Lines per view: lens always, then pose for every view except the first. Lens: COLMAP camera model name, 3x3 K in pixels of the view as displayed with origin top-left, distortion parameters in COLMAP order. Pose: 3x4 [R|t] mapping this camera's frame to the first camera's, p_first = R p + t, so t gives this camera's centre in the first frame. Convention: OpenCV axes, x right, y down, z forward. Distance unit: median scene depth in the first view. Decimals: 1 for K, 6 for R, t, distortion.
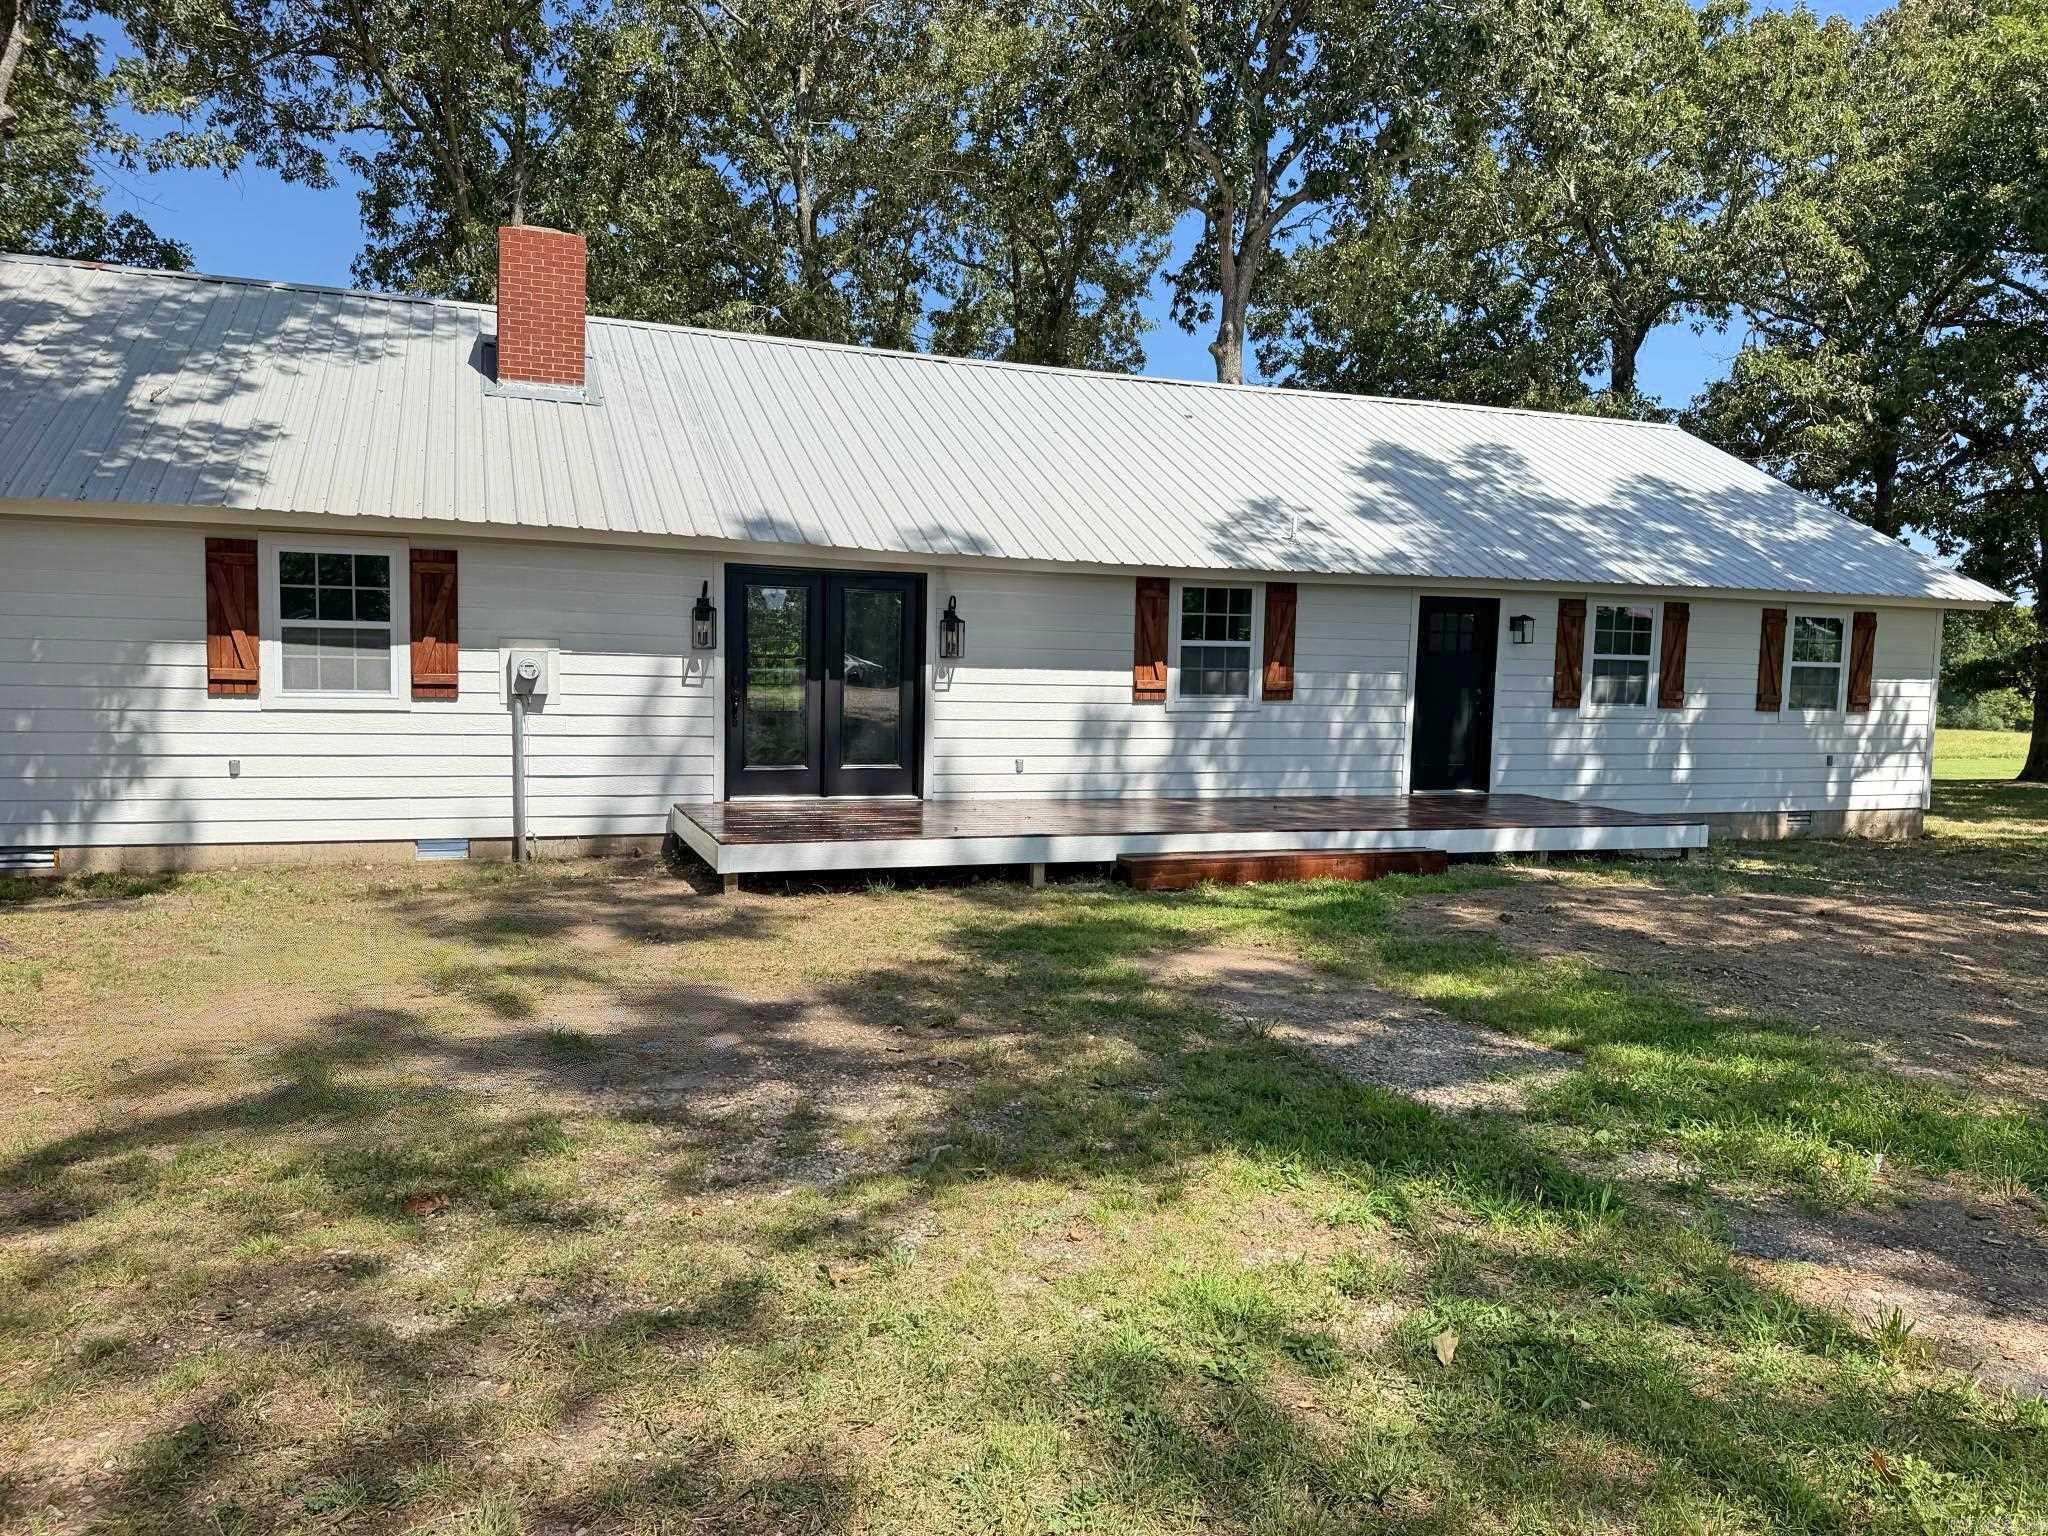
lens RADIAL K [[1448.7, 0, 1014.6], [0, 1448.7, 766.0], [0, 0, 1]] dist [0.049900, -0.060289]
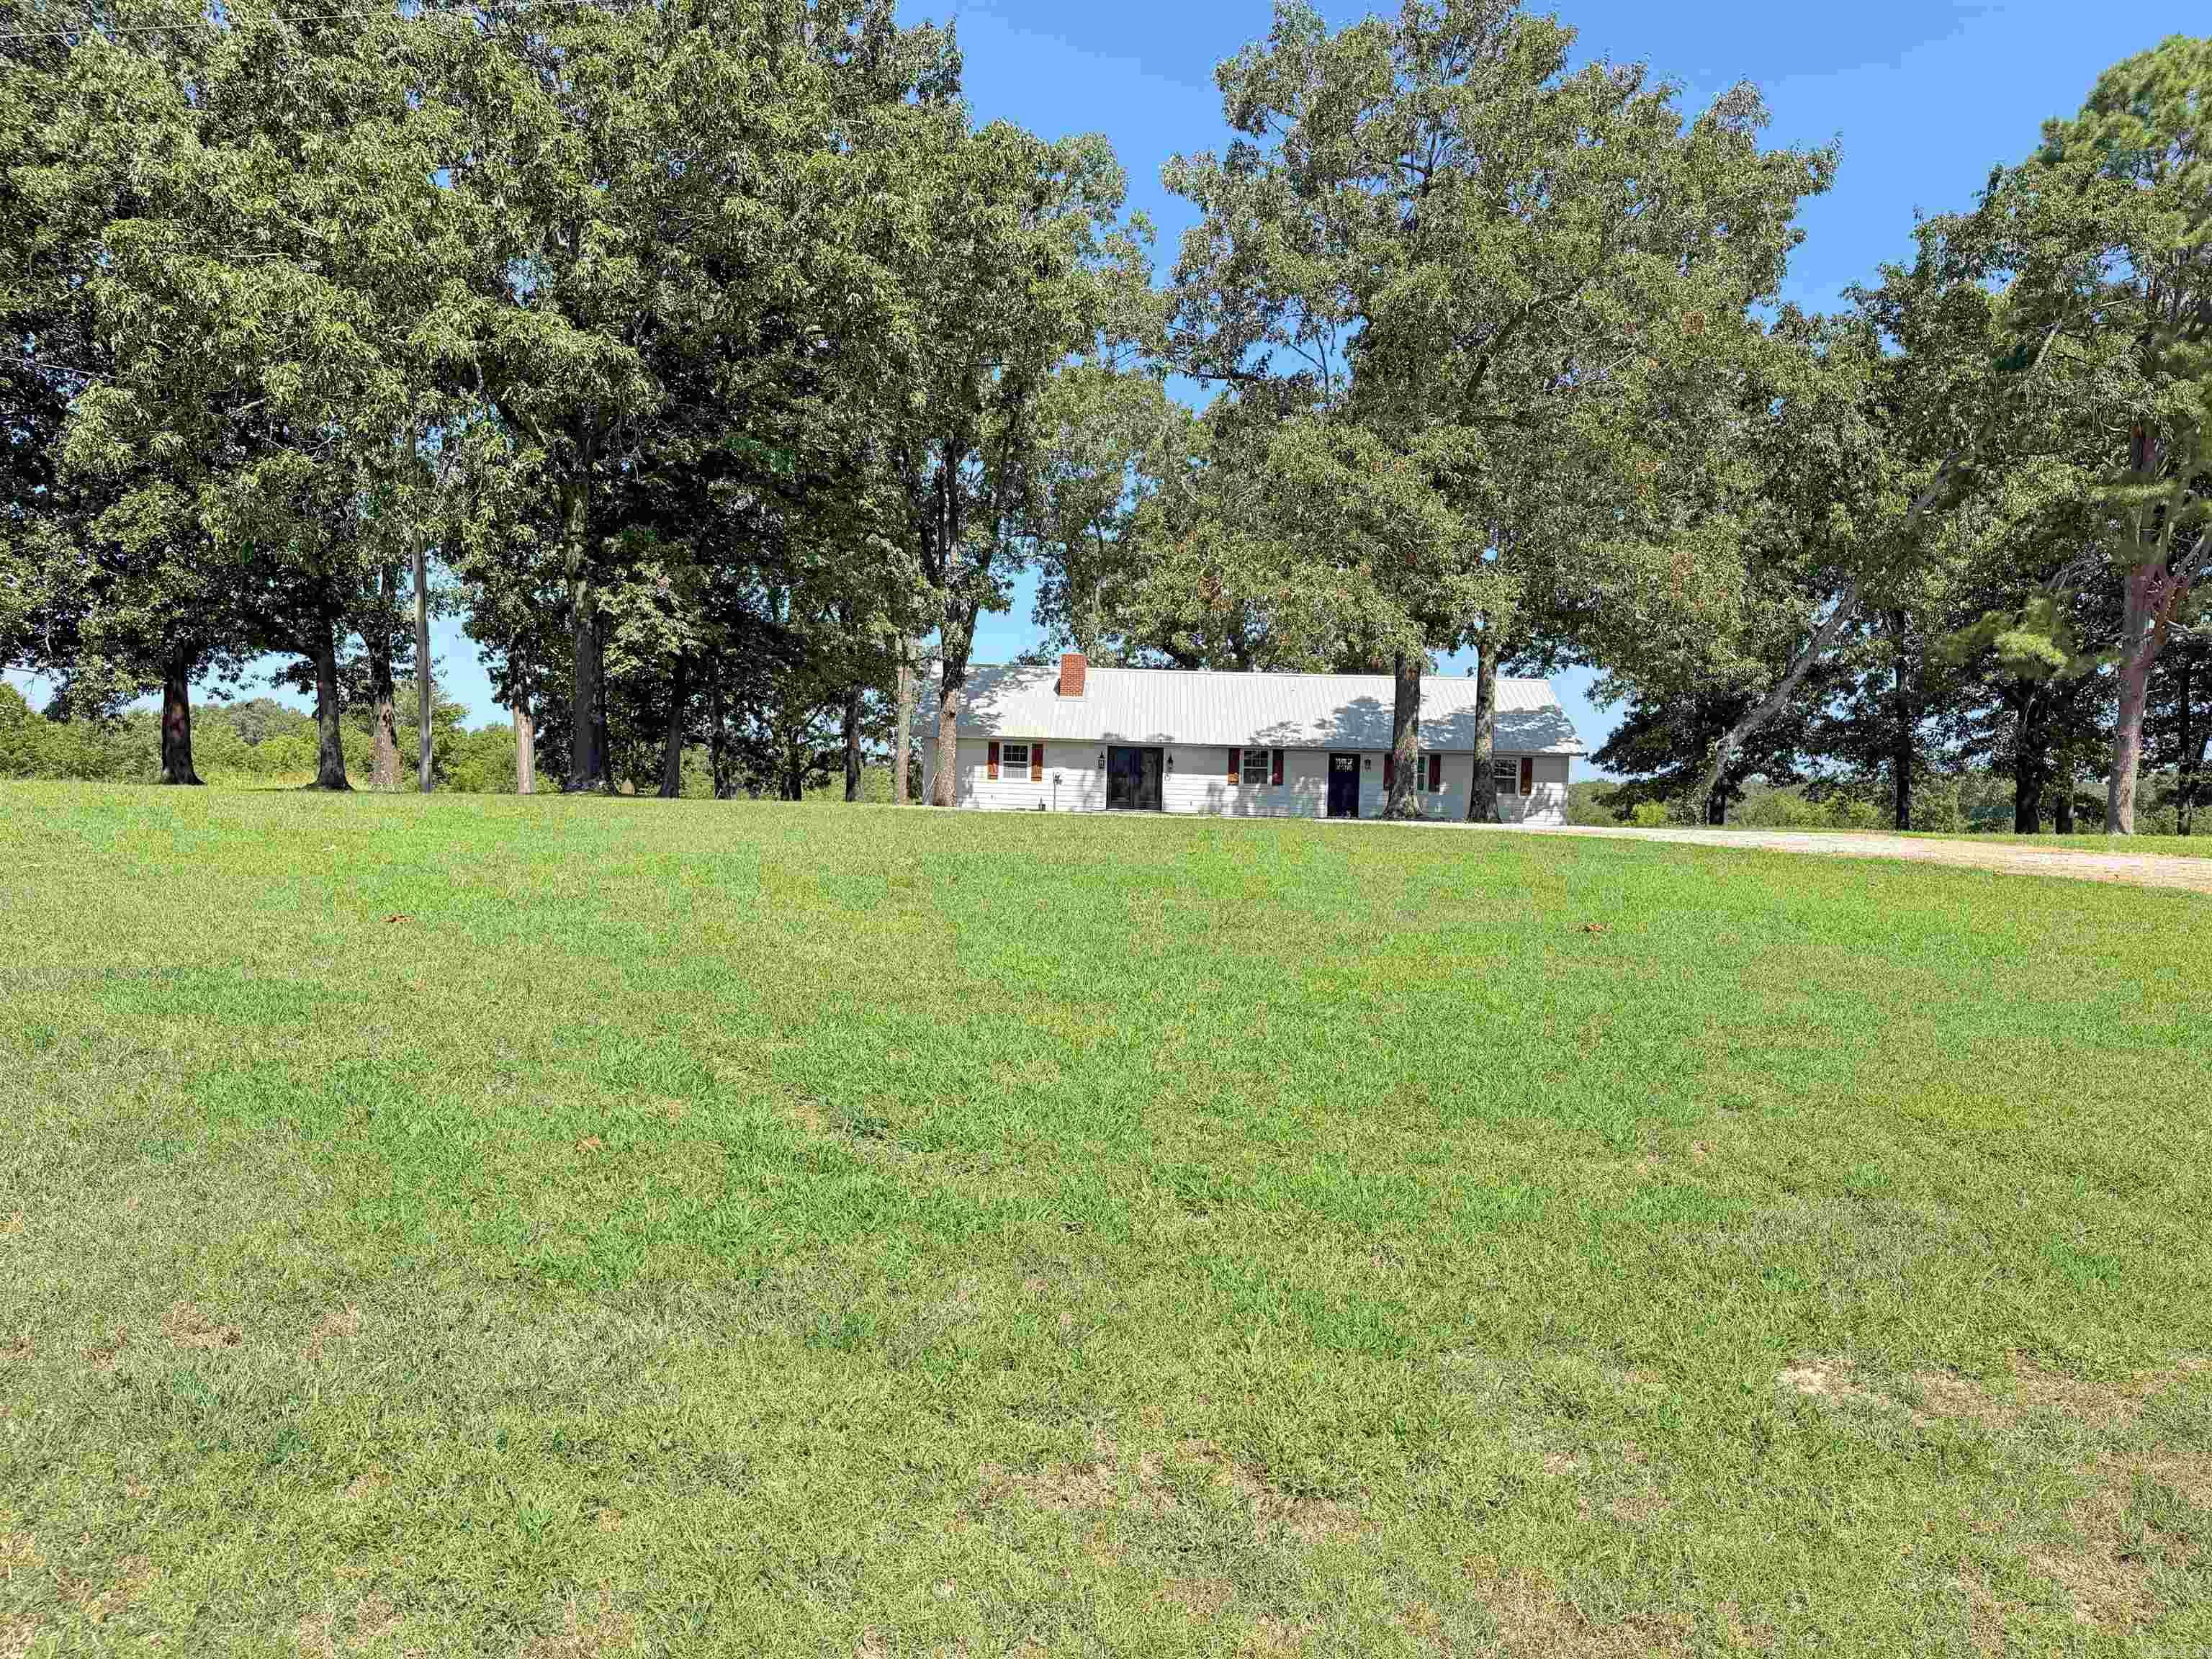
lens RADIAL K [[1564.7, 0, 1108.2], [0, 1564.7, 829.0], [0, 0, 1]] dist [0.049900, -0.060289]
pose [[0.933453, 0.000361, -0.358699, 1.179945], [-0.032433, 0.995988, -0.083399, 0.388549], [0.357230, 0.089483, 0.929720, -2.590009]]
